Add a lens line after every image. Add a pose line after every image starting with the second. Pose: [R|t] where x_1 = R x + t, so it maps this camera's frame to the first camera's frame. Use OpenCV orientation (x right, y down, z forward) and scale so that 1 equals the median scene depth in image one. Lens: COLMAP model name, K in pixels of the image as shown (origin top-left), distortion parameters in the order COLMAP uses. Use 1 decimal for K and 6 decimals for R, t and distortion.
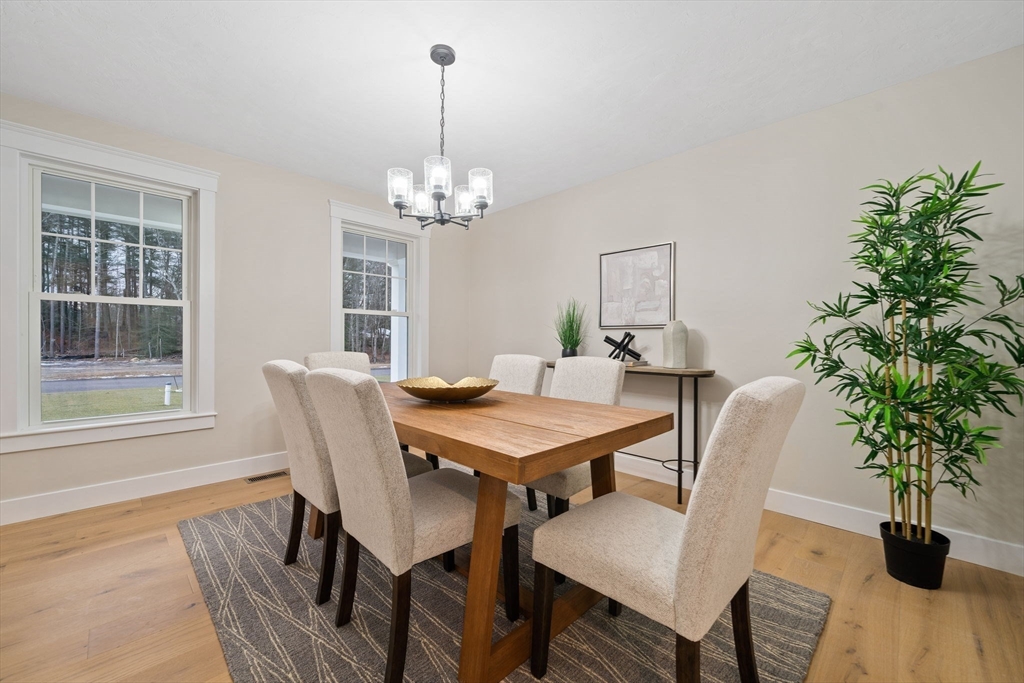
lens RADIAL K [[407.7, 0, 519.4], [0, 407.7, 340.8], [0, 0, 1]] dist [-0.000387, -0.000198]
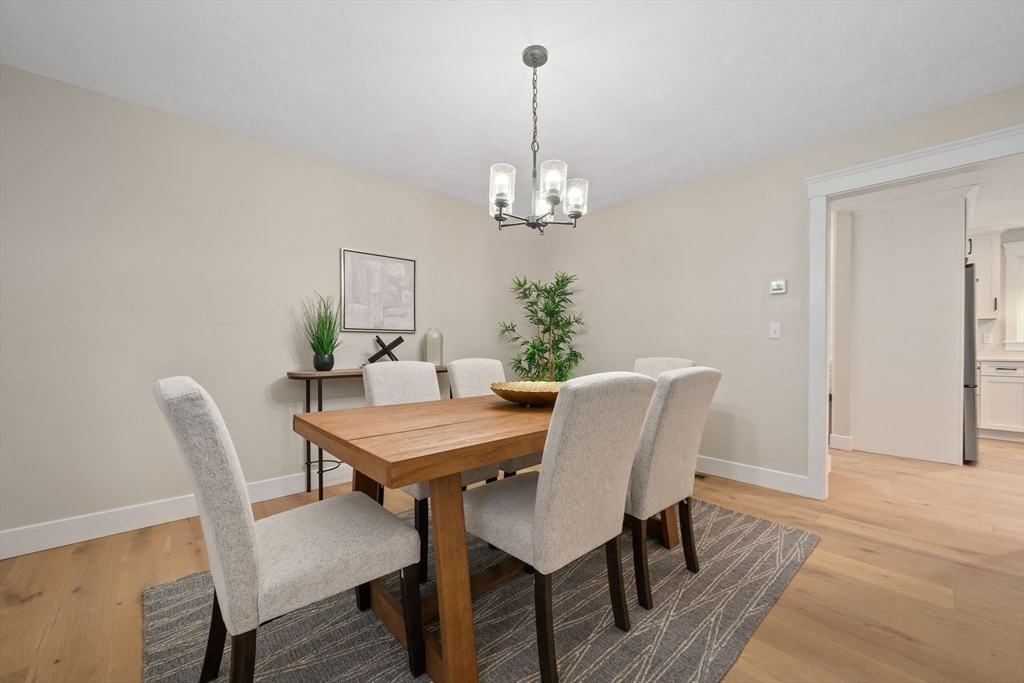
lens RADIAL K [[401.7, 0, 509.9], [0, 401.7, 346.5], [0, 0, 1]] dist [-0.001203, -0.000091]
pose [[0.055538, -0.011629, 0.998389, -0.748073], [-0.003521, 0.999924, 0.011843, -0.007478], [-0.998450, -0.004173, 0.055493, 0.643624]]
